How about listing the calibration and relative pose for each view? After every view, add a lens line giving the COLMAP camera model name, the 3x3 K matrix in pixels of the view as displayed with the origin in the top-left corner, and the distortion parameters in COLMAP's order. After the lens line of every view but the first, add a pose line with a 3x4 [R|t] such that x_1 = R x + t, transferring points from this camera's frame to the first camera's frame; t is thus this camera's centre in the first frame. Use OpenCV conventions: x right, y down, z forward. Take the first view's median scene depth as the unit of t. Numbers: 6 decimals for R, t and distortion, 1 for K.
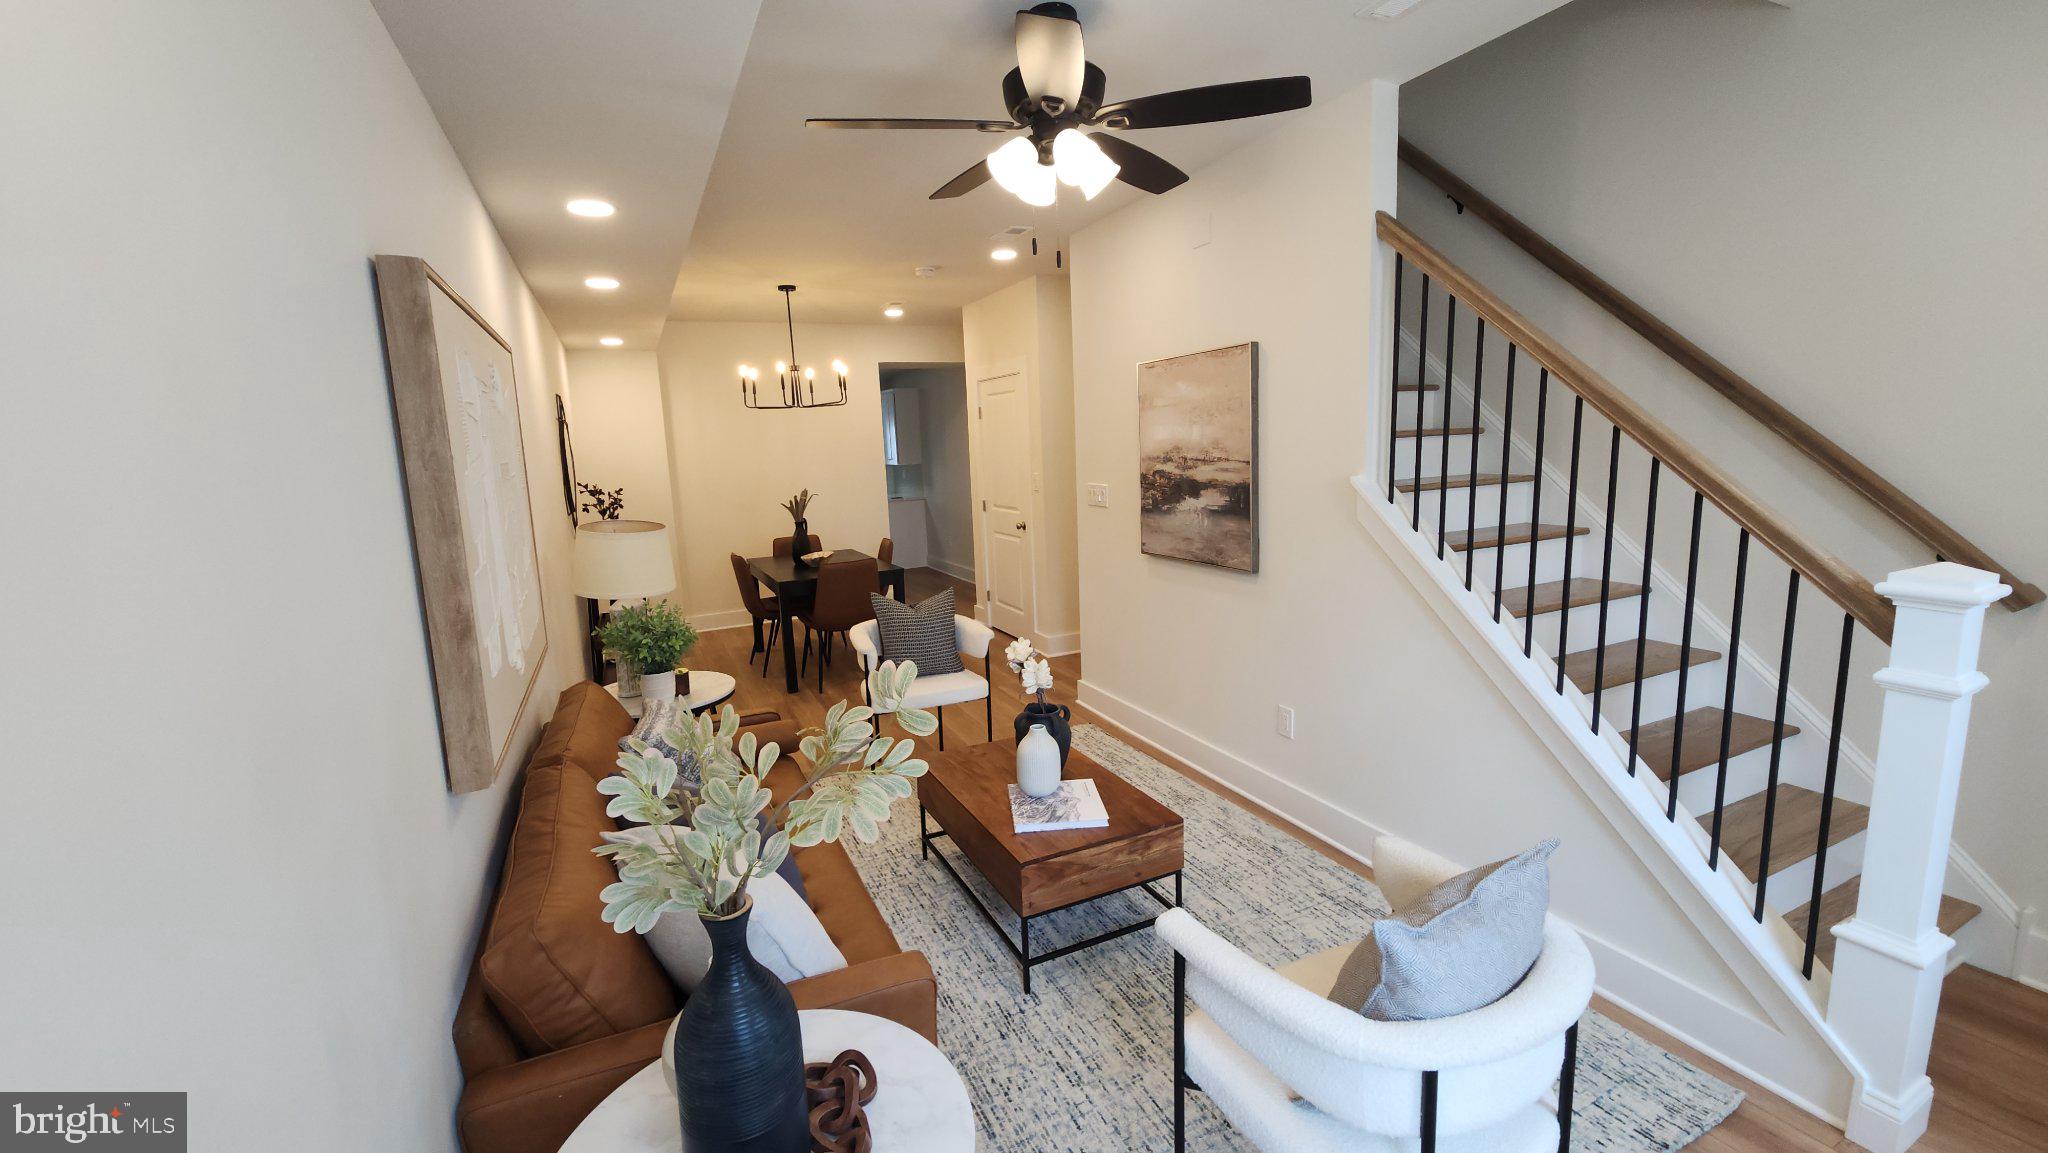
lens RADIAL K [[827.1, 0, 1027.2], [0, 827.1, 569.1], [0, 0, 1]] dist [0.009311, -0.008367]
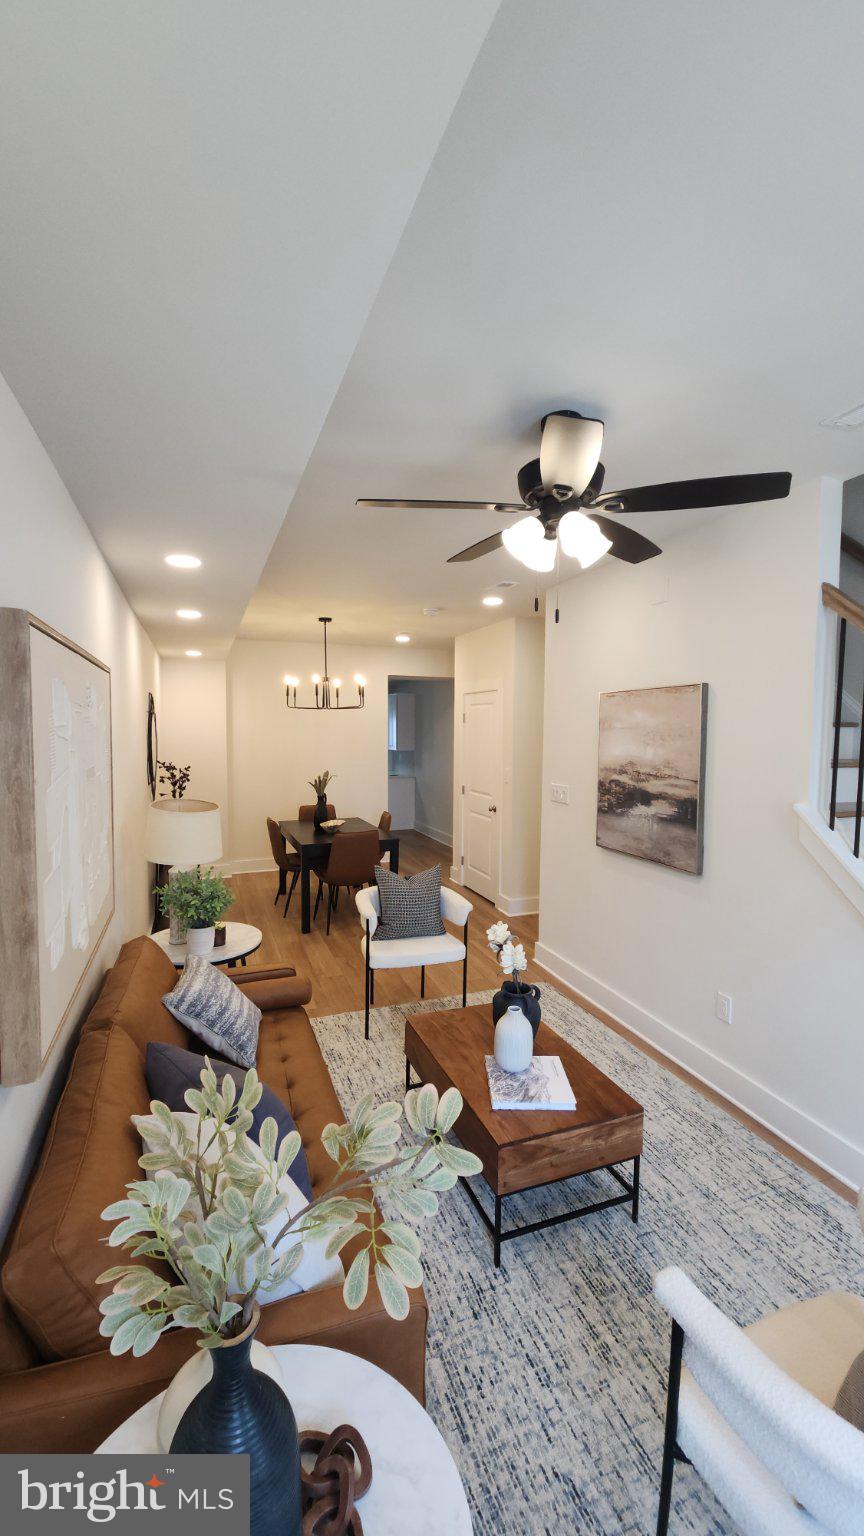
lens RADIAL K [[619.7, 0, 439.4], [0, 619.7, 772.9], [0, 0, 1]] dist [0.011701, -0.008692]
pose [[0.995625, 0.054742, -0.075720, -0.039730], [-0.060760, 0.994974, -0.079597, -0.054933], [0.070982, 0.083849, 0.993947, 0.096434]]
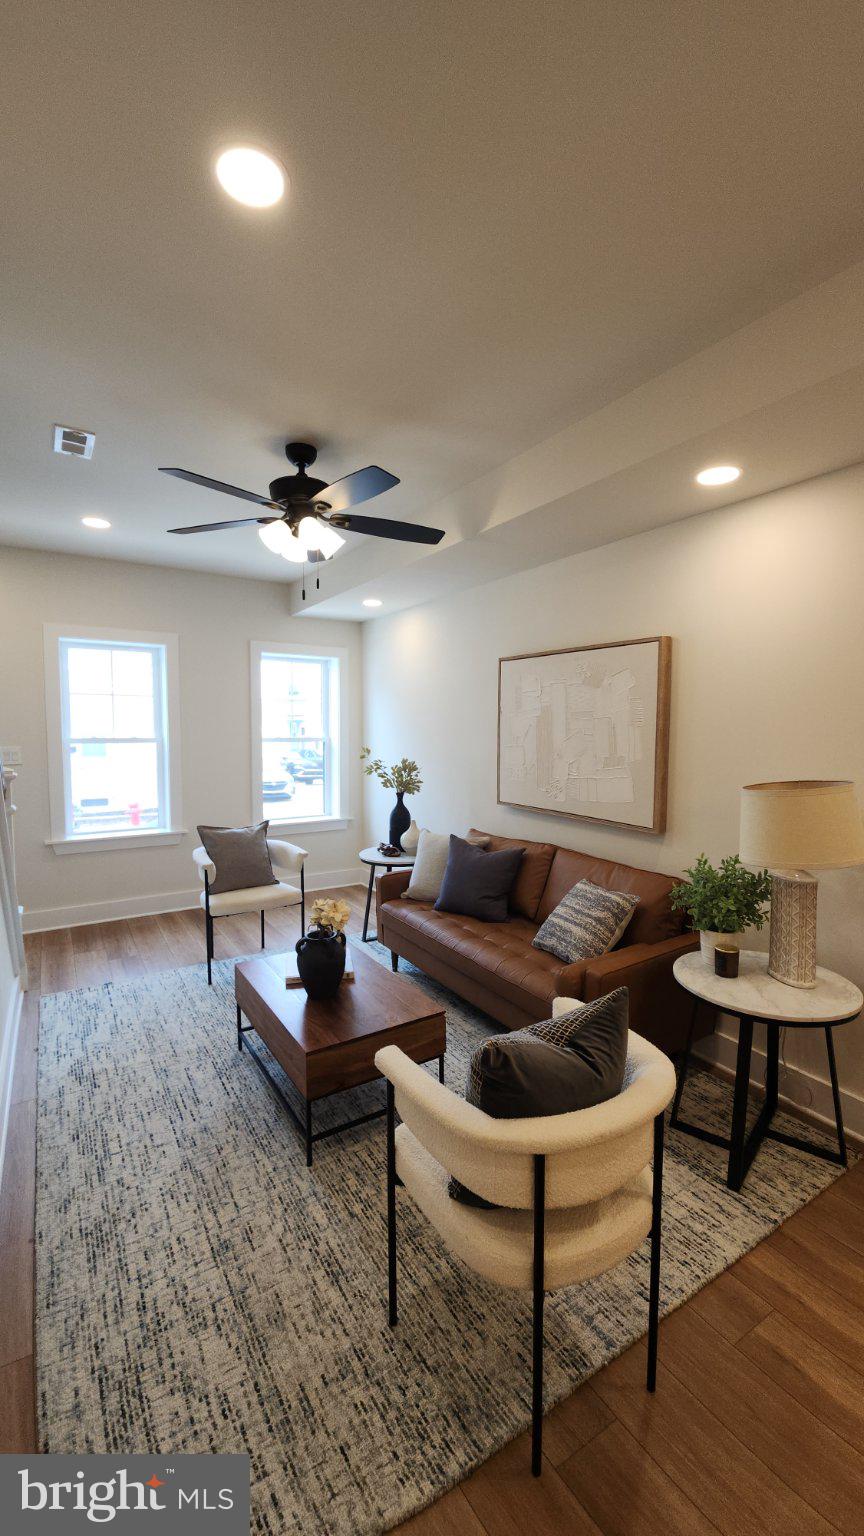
lens RADIAL K [[620.3, 0, 432.8], [0, 620.3, 764.7], [0, 0, 1]] dist [0.009311, -0.008367]
pose [[-0.993689, 0.039620, -0.104943, -0.077308], [0.015658, 0.975378, 0.219983, -0.248357], [0.111075, 0.216951, -0.969843, 1.801794]]
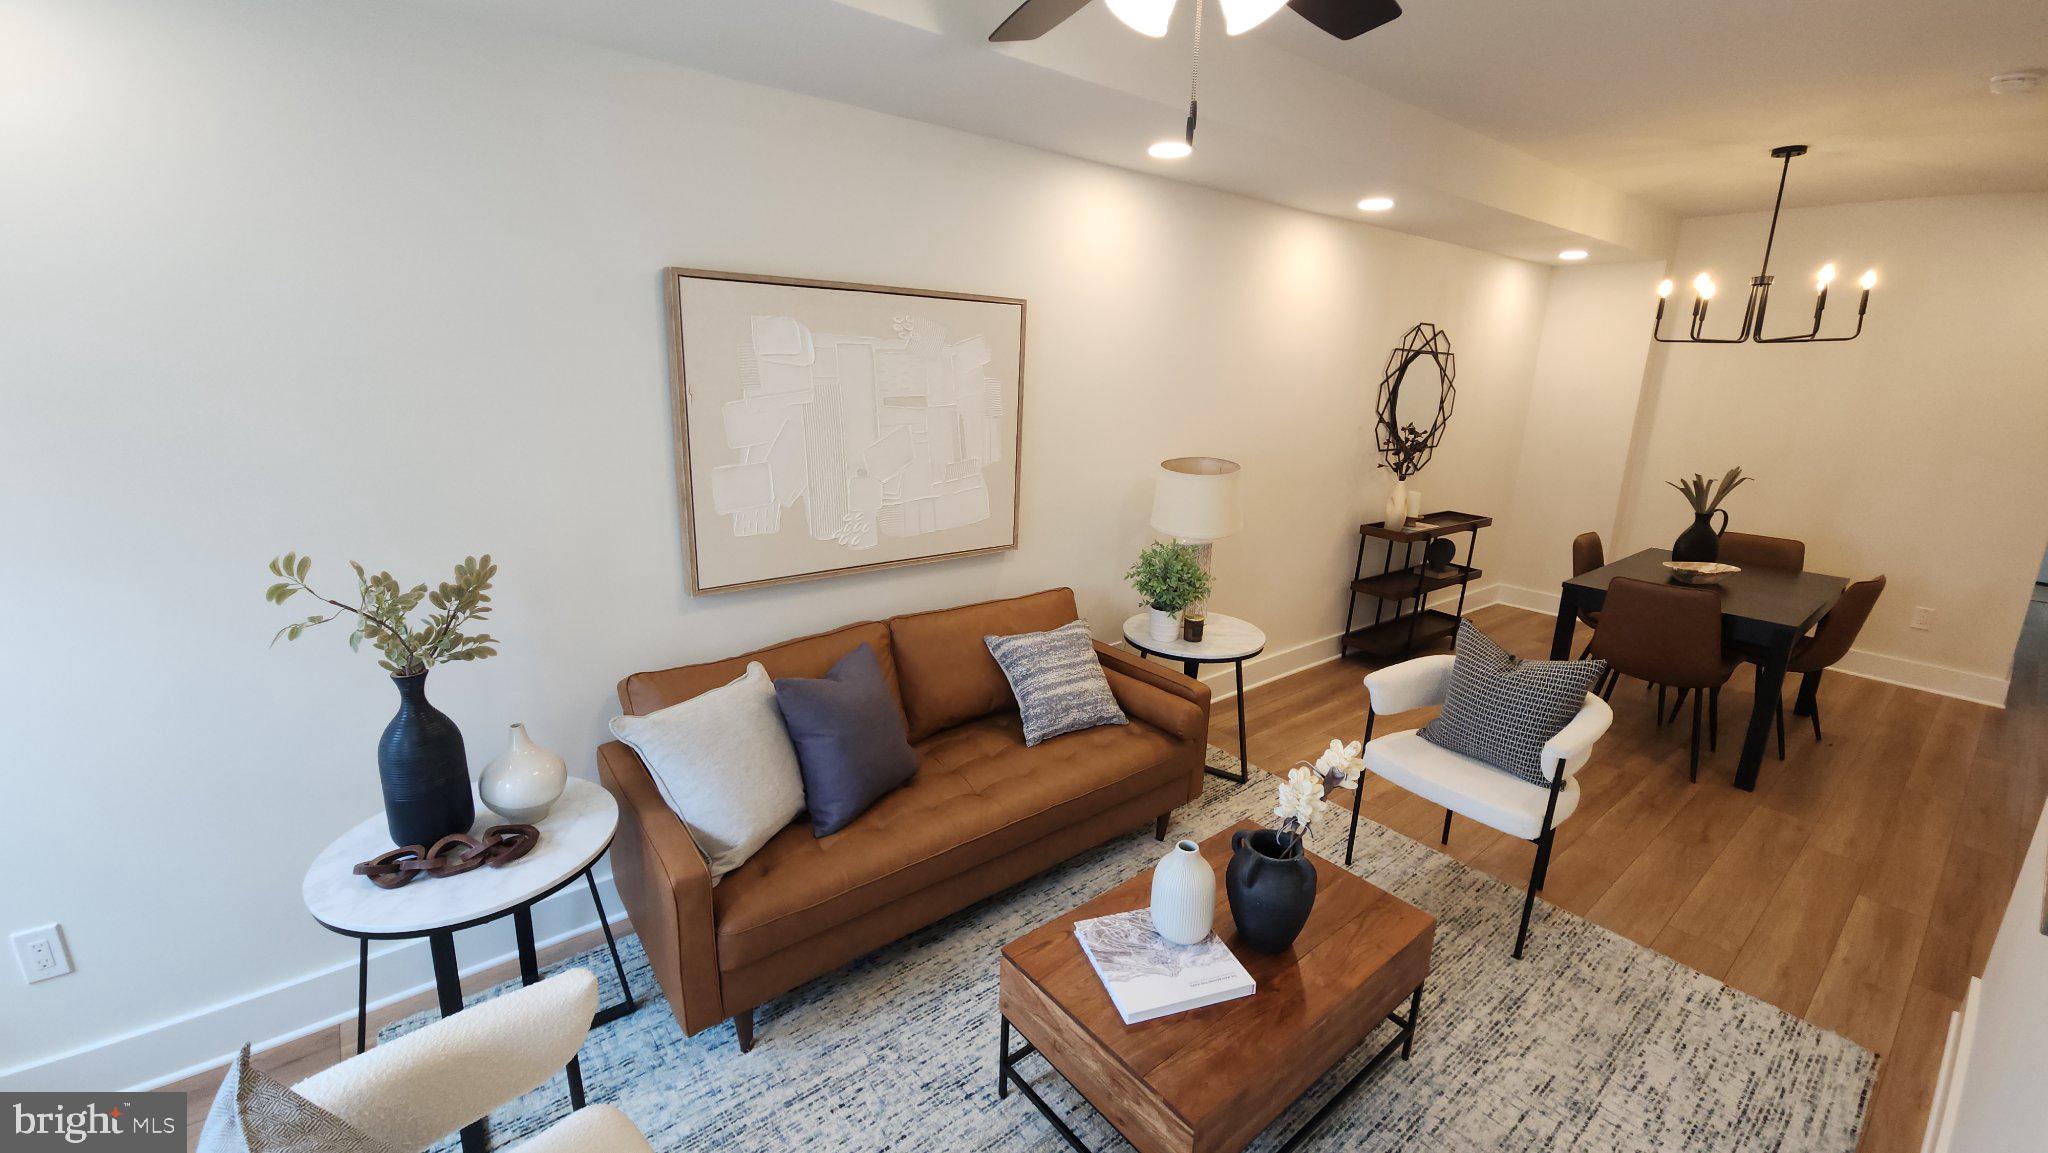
lens RADIAL K [[827.1, 0, 1027.2], [0, 827.1, 569.1], [0, 0, 1]] dist [0.009311, -0.008367]
pose [[0.228299, 0.280973, -0.932166, 0.502187], [-0.184591, 0.952577, 0.241917, -0.153349], [0.955932, 0.116840, 0.269338, 0.593330]]
